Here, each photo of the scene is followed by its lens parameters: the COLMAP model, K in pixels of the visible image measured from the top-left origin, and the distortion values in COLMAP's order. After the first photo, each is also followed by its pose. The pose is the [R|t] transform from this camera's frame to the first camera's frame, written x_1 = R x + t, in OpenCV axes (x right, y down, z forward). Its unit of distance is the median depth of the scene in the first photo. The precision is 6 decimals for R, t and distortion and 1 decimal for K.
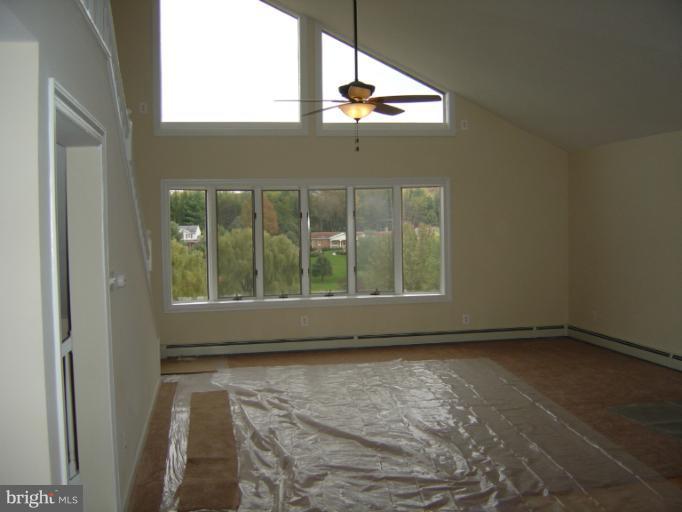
lens RADIAL K [[759.5, 0, 341.0], [0, 759.5, 256.0], [0, 0, 1]] dist [-0.151795, 0.018883]
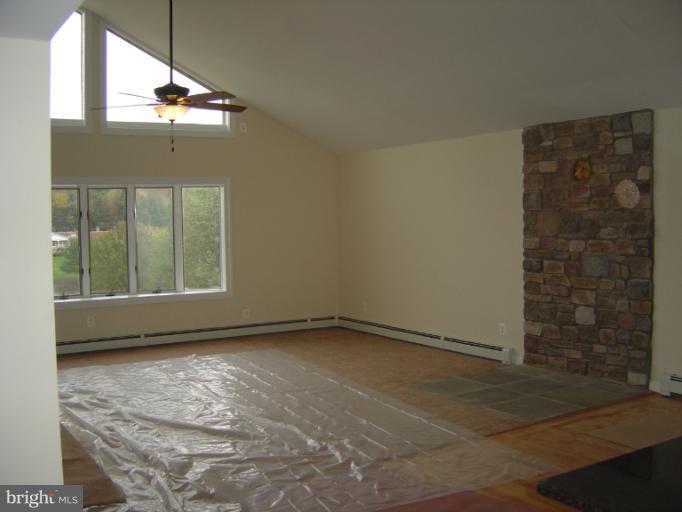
lens RADIAL K [[759.5, 0, 341.0], [0, 759.5, 256.0], [0, 0, 1]] dist [-0.151795, 0.018883]
pose [[0.928447, -0.016037, 0.371117, -0.144451], [0.015779, 0.999869, 0.003731, 0.002647], [-0.371128, 0.002392, 0.928578, -0.029336]]
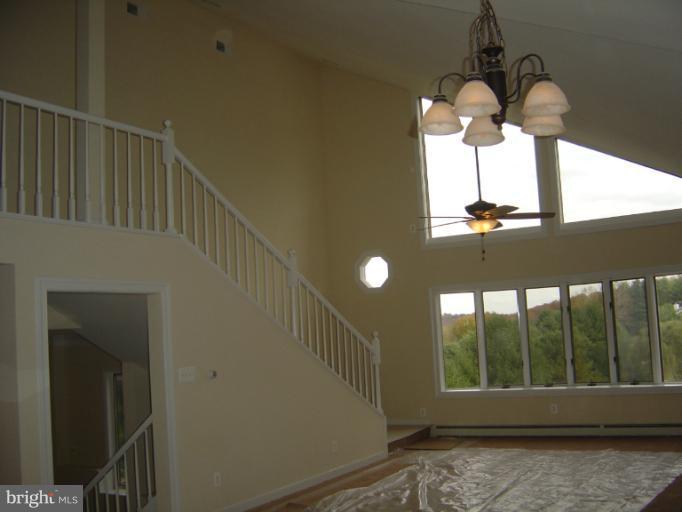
lens RADIAL K [[759.5, 0, 341.0], [0, 759.5, 256.0], [0, 0, 1]] dist [-0.151795, 0.018883]
pose [[0.751276, -0.084256, -0.654588, 0.597665], [0.015758, 0.993825, -0.109835, -0.024008], [0.659800, 0.072202, 0.747964, 0.004249]]
